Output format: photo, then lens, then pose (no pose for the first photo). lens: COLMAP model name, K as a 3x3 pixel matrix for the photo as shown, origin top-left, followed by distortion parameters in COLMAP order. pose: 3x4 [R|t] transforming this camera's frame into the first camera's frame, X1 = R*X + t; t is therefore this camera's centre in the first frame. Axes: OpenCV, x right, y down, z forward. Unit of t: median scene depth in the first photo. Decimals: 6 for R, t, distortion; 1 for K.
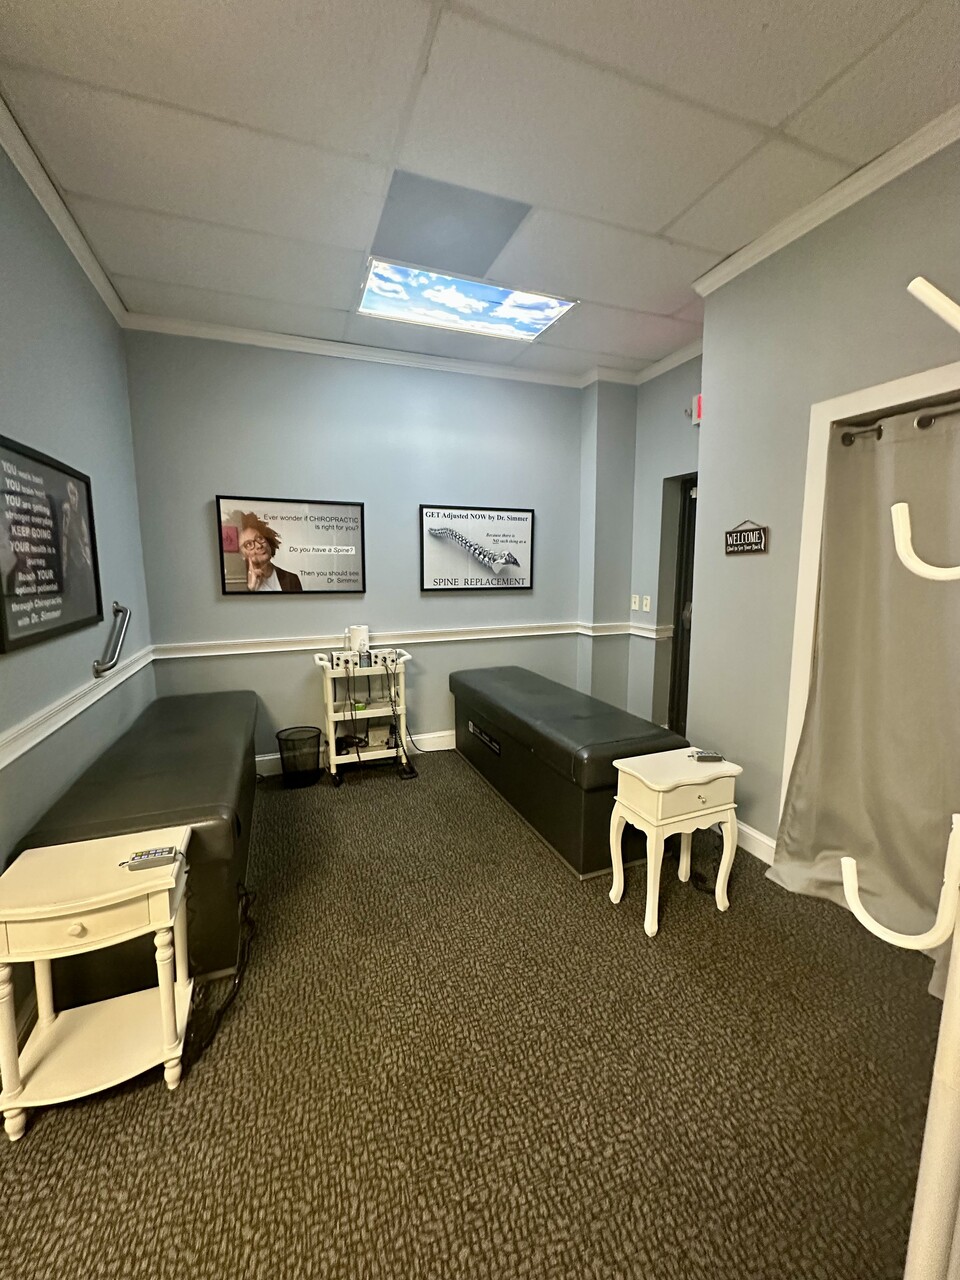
lens RADIAL K [[505.6, 0, 481.3], [0, 505.6, 640.1], [0, 0, 1]] dist [-0.004351, 0.000634]
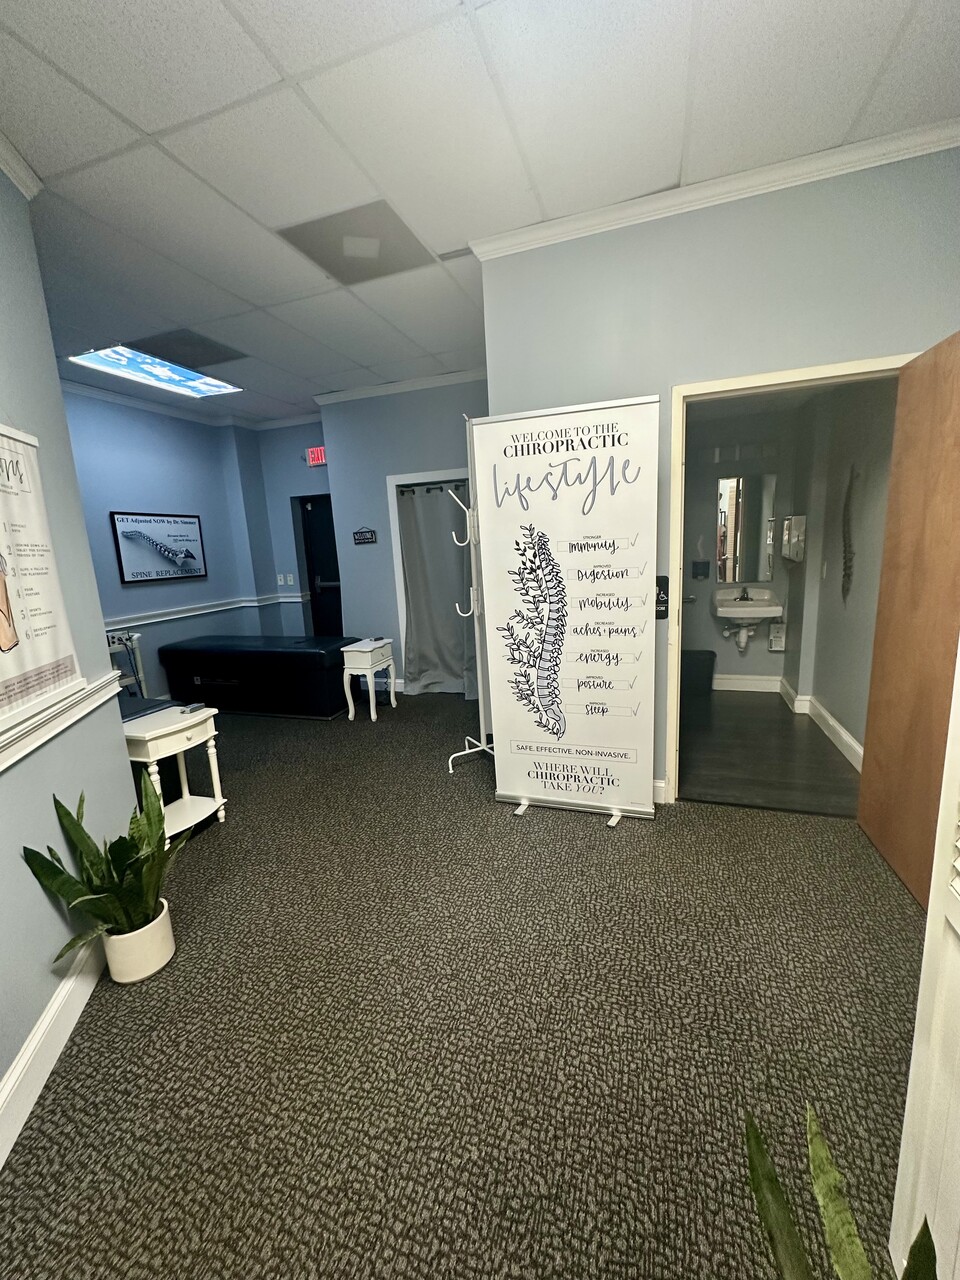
lens RADIAL K [[505.6, 0, 476.3], [0, 505.6, 640.2], [0, 0, 1]] dist [-0.004351, 0.000634]
pose [[0.645120, -0.173053, 0.744227, -0.540235], [0.161937, 0.982854, 0.088168, 0.071752], [-0.746724, 0.063639, 0.662082, -0.451292]]
